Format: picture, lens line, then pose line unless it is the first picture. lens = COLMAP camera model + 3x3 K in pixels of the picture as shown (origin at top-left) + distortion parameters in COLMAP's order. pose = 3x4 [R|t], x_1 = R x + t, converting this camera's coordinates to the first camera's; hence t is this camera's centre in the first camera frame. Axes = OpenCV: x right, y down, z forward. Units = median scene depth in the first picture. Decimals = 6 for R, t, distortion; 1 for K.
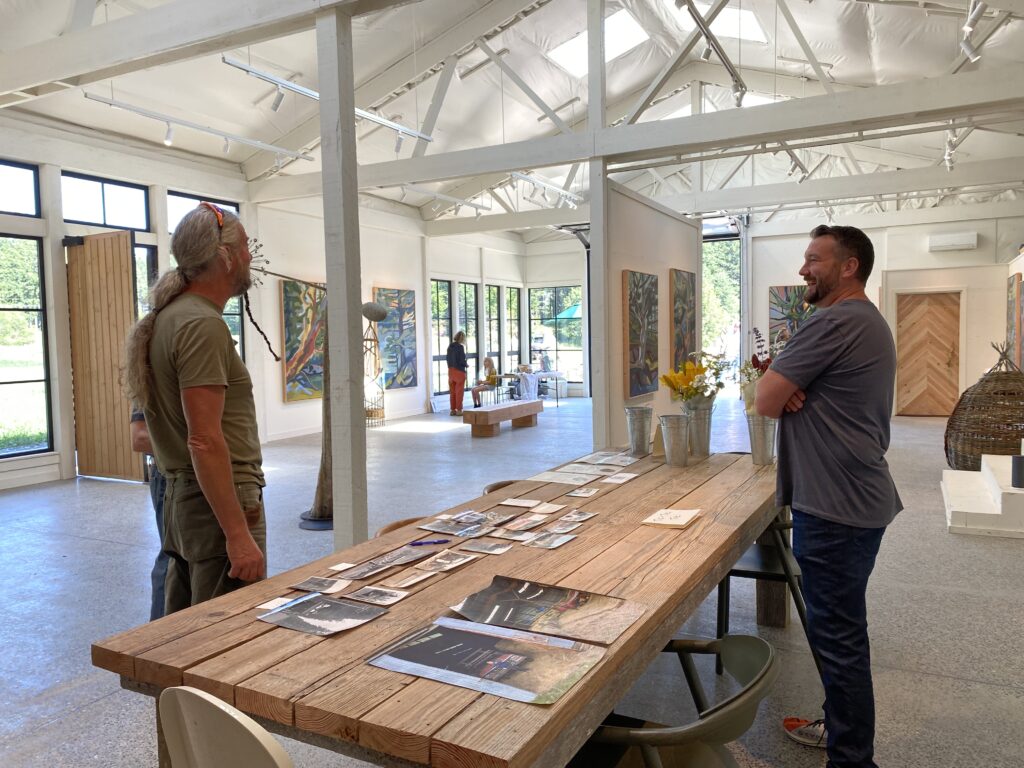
lens RADIAL K [[772.0, 0, 502.6], [0, 772.0, 381.8], [0, 0, 1]] dist [0.162865, -0.181110]
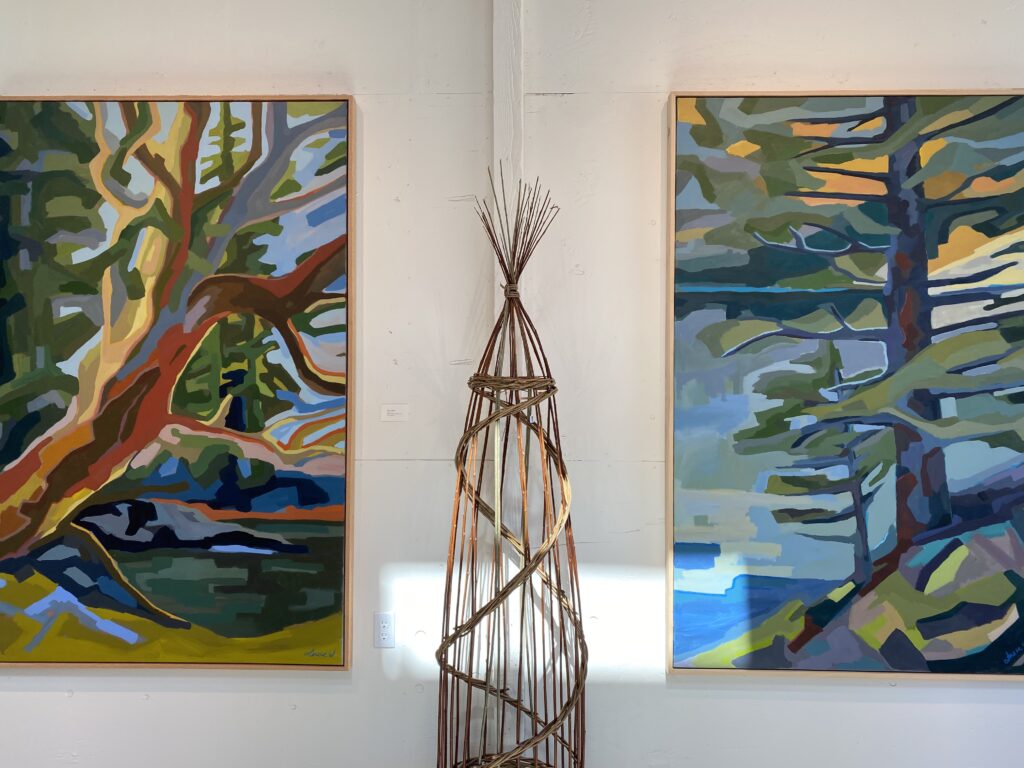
lens RADIAL K [[789.2, 0, 548.6], [0, 789.2, 381.3], [0, 0, 1]] dist [0.014773, 0.000749]
pose [[0.441267, 0.010474, -0.897315, -0.015242], [-0.065279, 0.997657, -0.020456, -0.073496], [0.894998, 0.067602, 0.440917, 1.336026]]
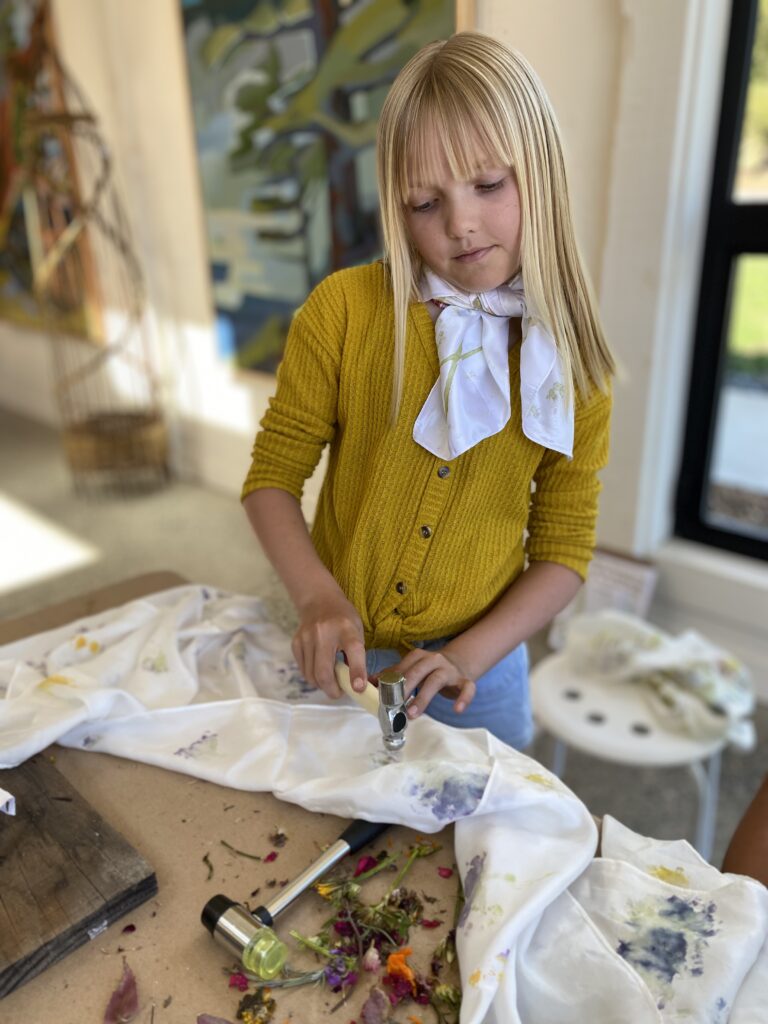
lens RADIAL K [[789.2, 0, 384.0], [0, 789.2, 512.0], [0, 0, 1]] dist [0.014773, 0.000749]
pose [[-0.305065, 0.371179, -0.877019, 0.056587], [-0.021397, 0.918013, 0.395972, -0.061125], [0.952091, 0.139563, -0.272111, 1.669764]]
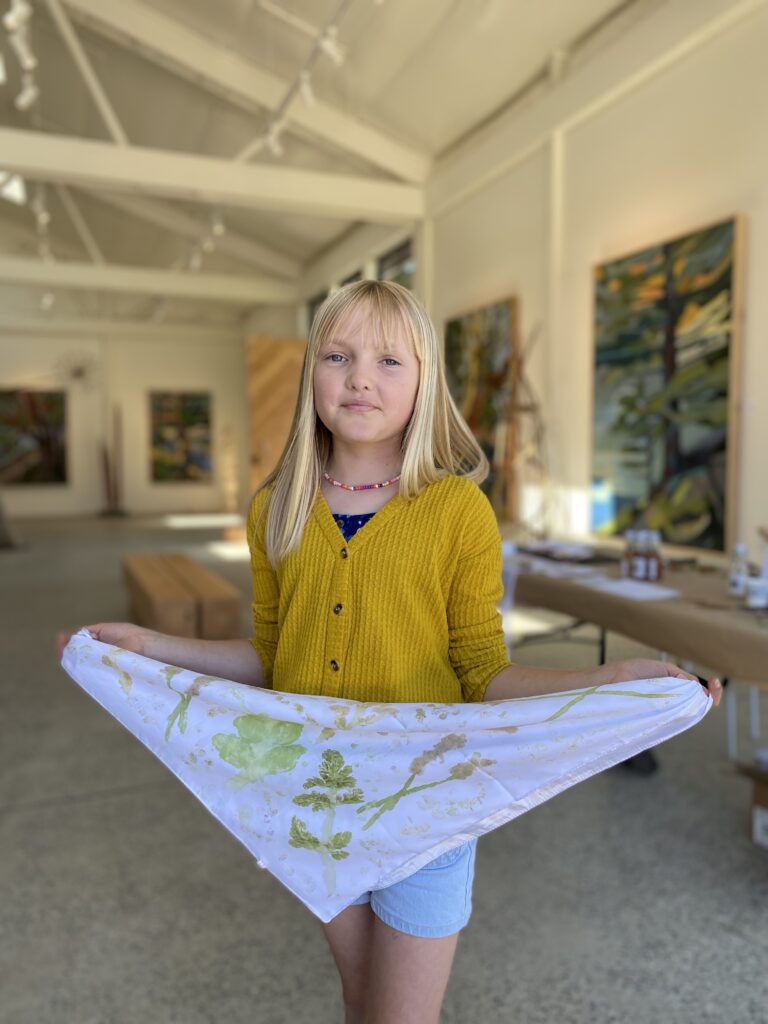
lens RADIAL K [[789.2, 0, 384.0], [0, 789.2, 512.0], [0, 0, 1]] dist [0.014773, 0.000749]
pose [[-0.648724, 0.073975, -0.757420, 0.313417], [-0.031253, 0.991835, 0.123638, -0.068572], [0.760382, 0.103878, -0.641116, 1.765171]]
